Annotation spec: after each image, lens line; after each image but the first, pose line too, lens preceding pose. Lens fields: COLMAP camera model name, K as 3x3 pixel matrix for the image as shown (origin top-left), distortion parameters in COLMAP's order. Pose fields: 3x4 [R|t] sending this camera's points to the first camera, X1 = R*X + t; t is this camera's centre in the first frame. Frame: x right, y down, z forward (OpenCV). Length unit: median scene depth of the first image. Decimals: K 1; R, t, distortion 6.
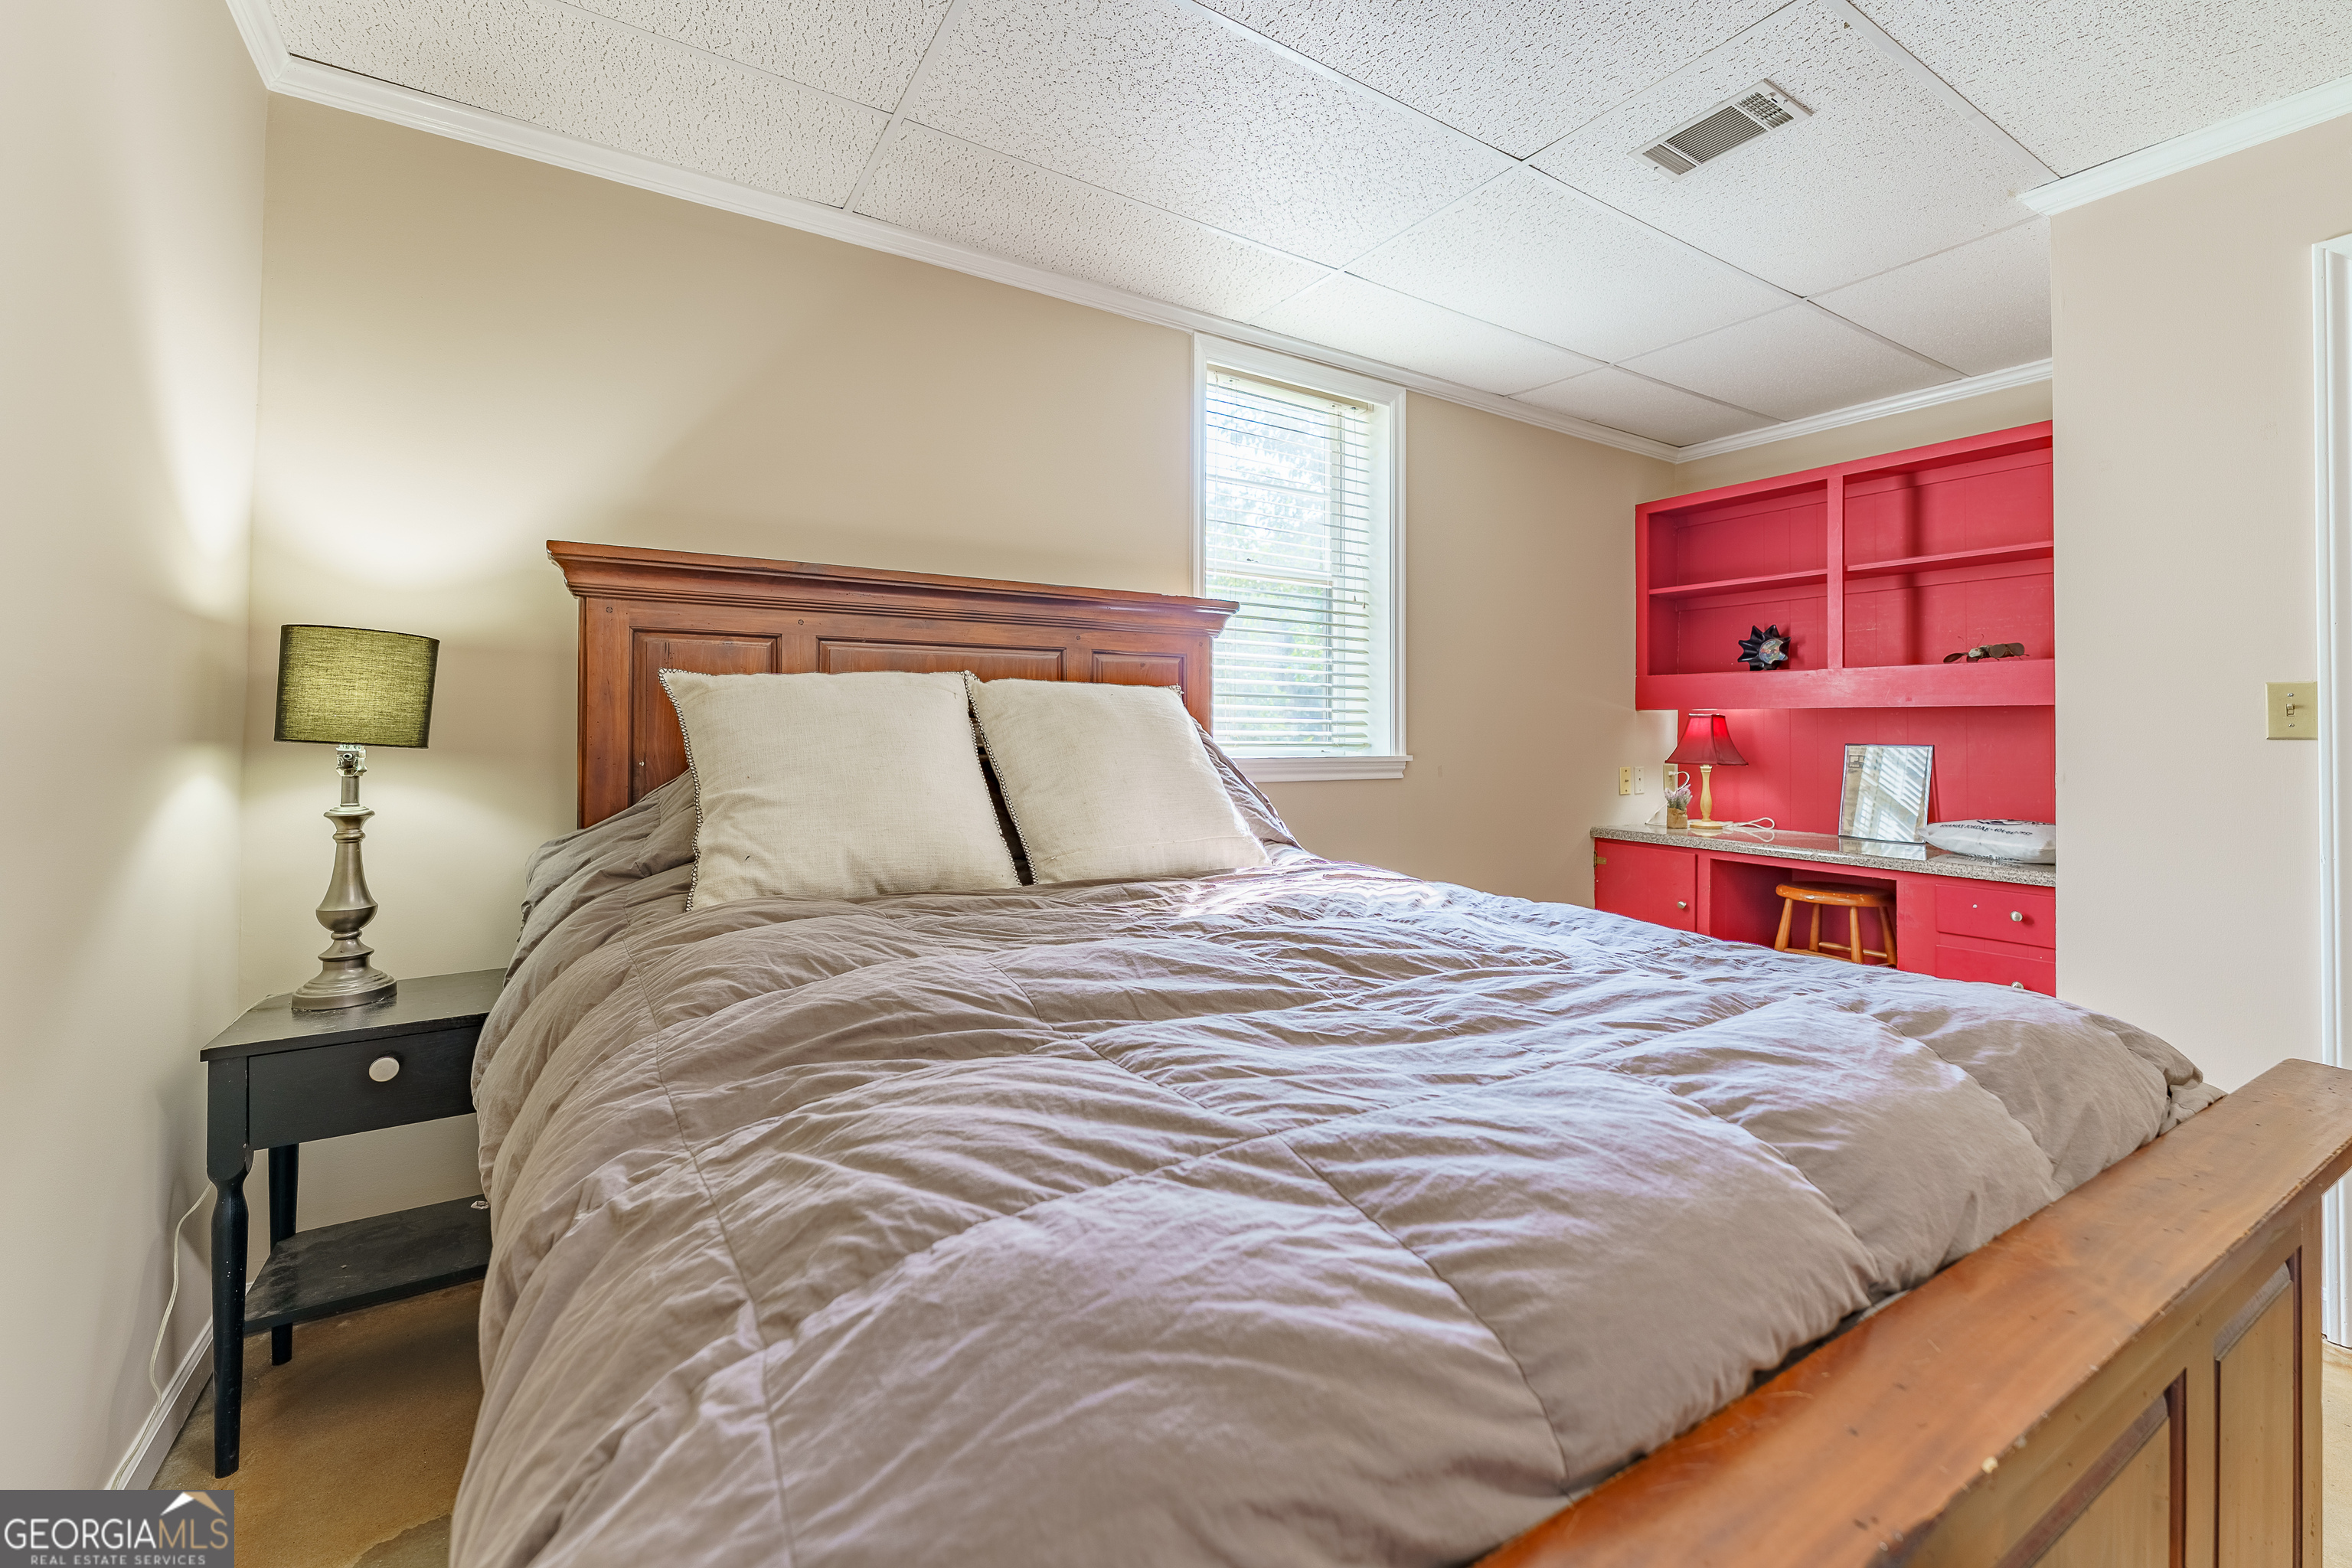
lens RADIAL K [[942.4, 0, 1168.4], [0, 942.4, 722.5], [0, 0, 1]] dist [0.000243, 0.000283]
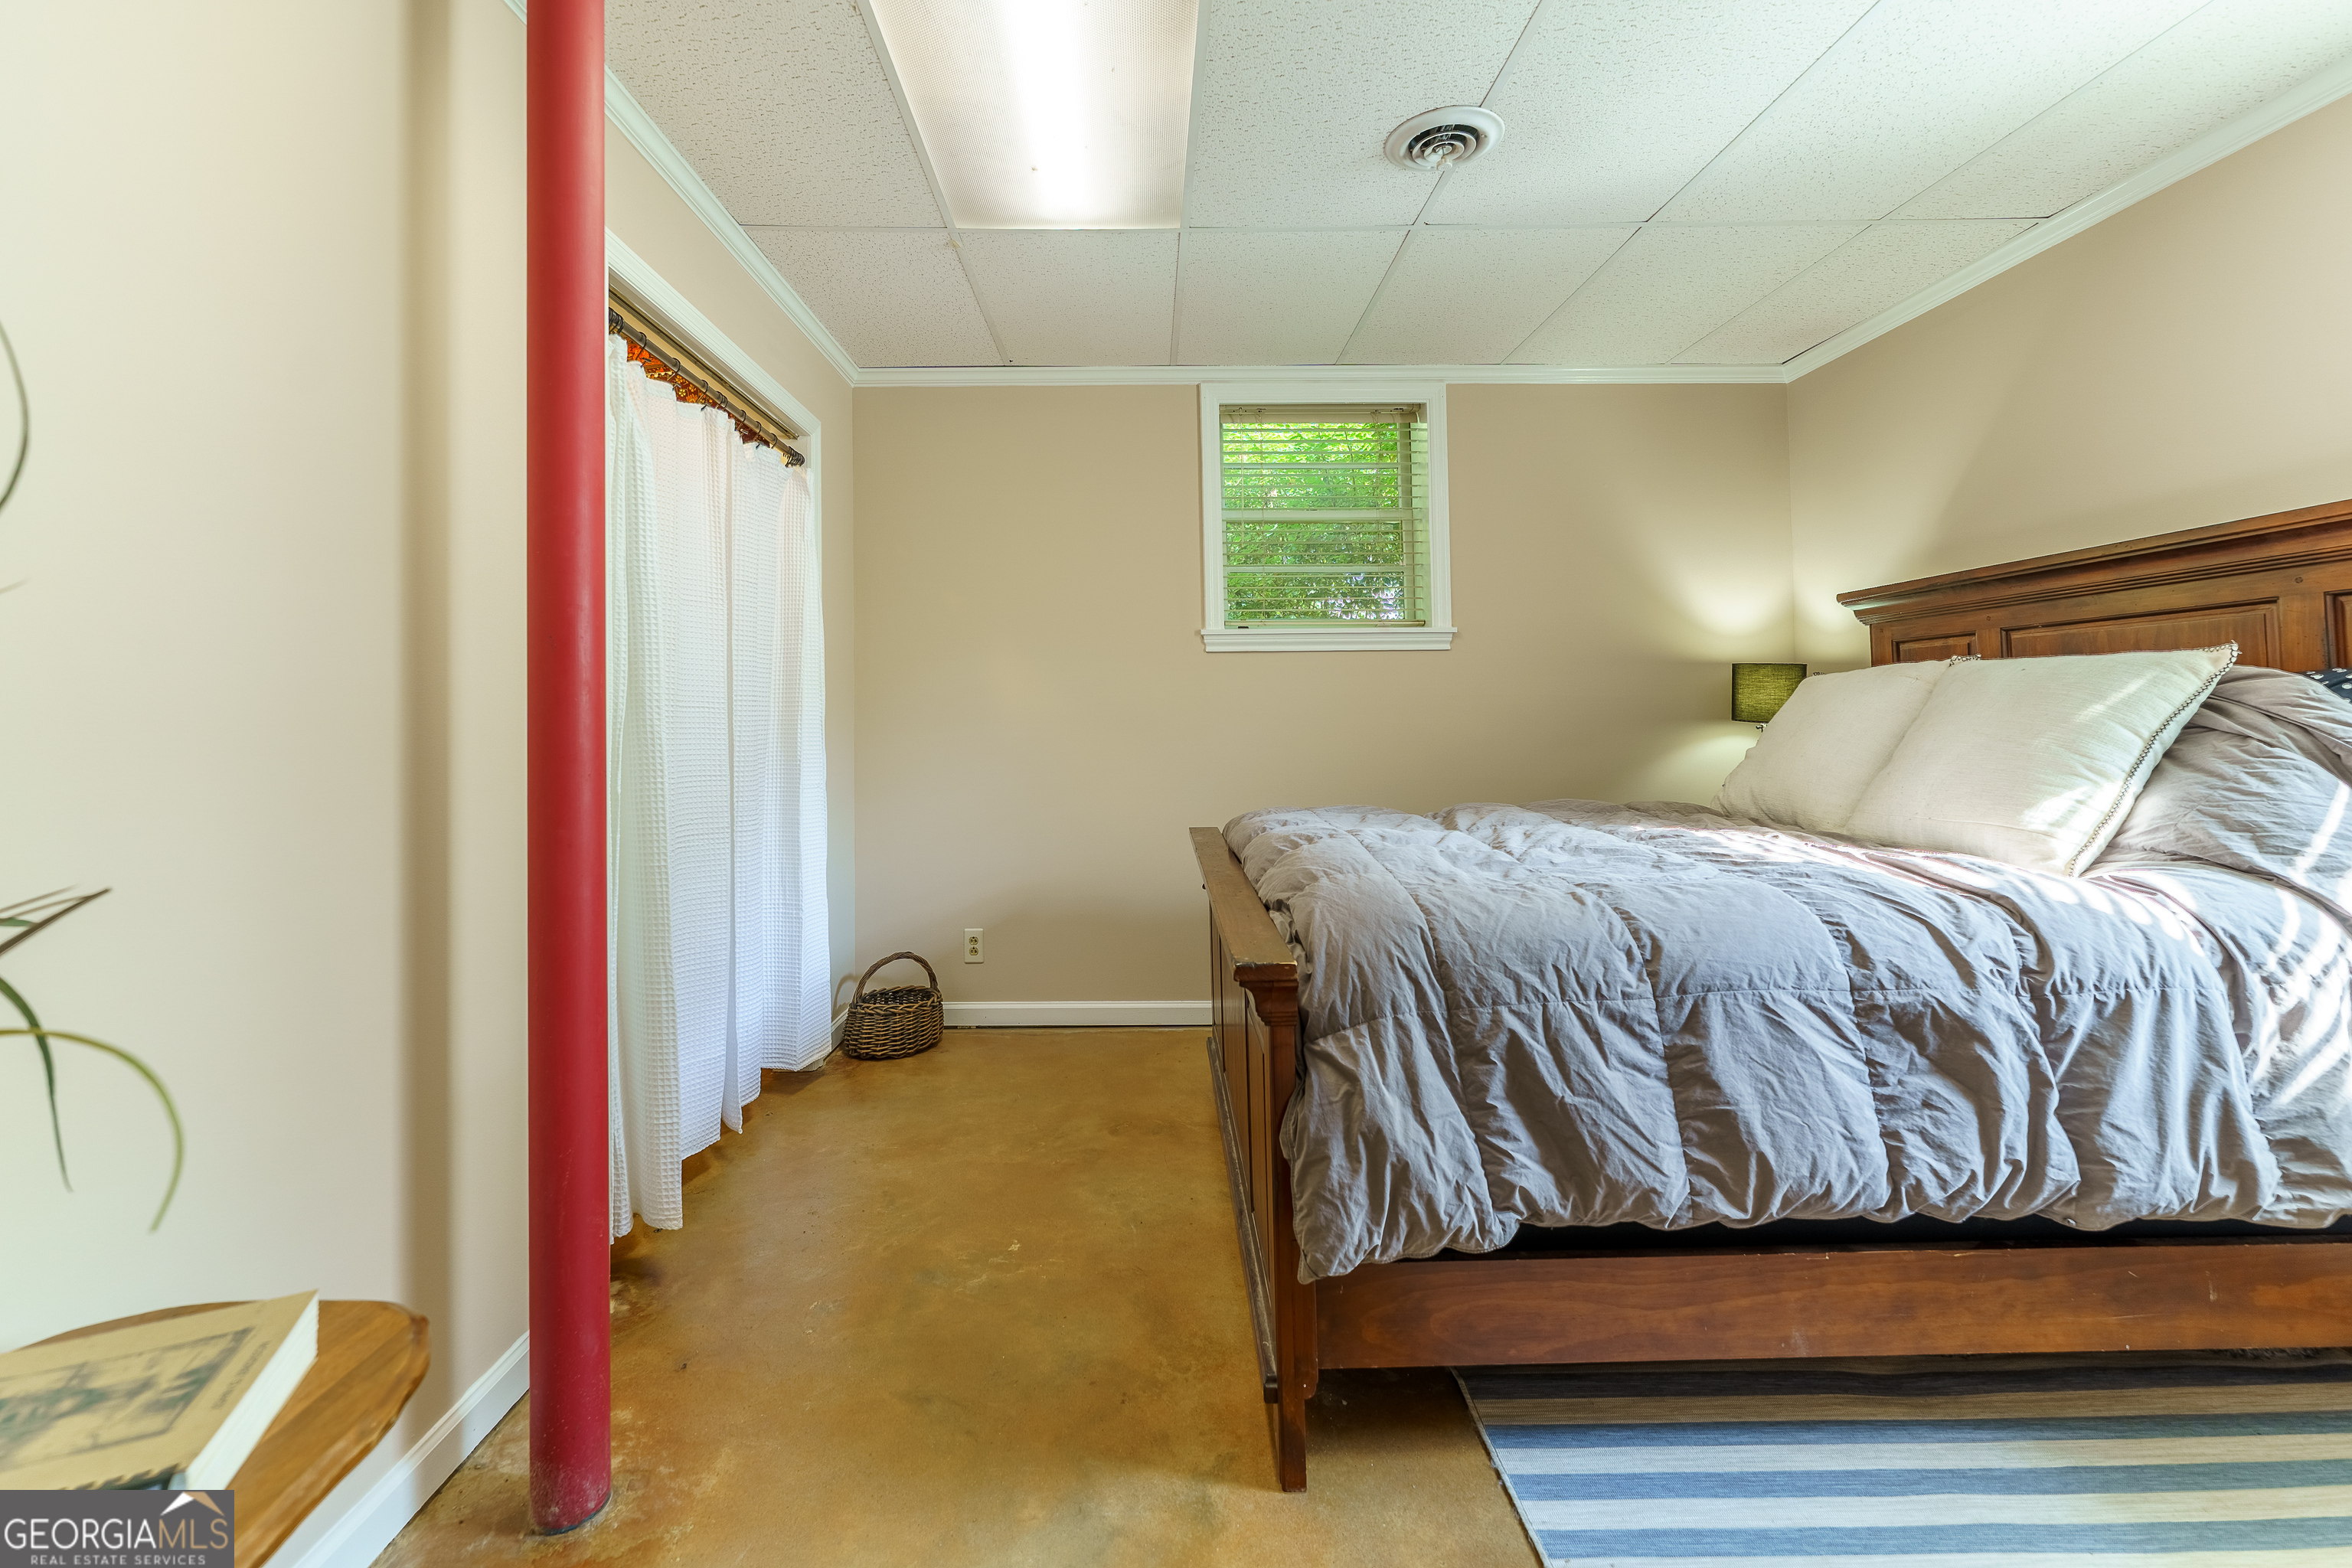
lens RADIAL K [[942.4, 0, 1168.4], [0, 942.4, 722.5], [0, 0, 1]] dist [0.000243, 0.000283]
pose [[-0.502060, 0.003010, -0.864828, 1.087045], [0.015448, 0.999866, -0.005488, 0.012809], [0.864695, -0.016115, -0.502039, 0.678321]]
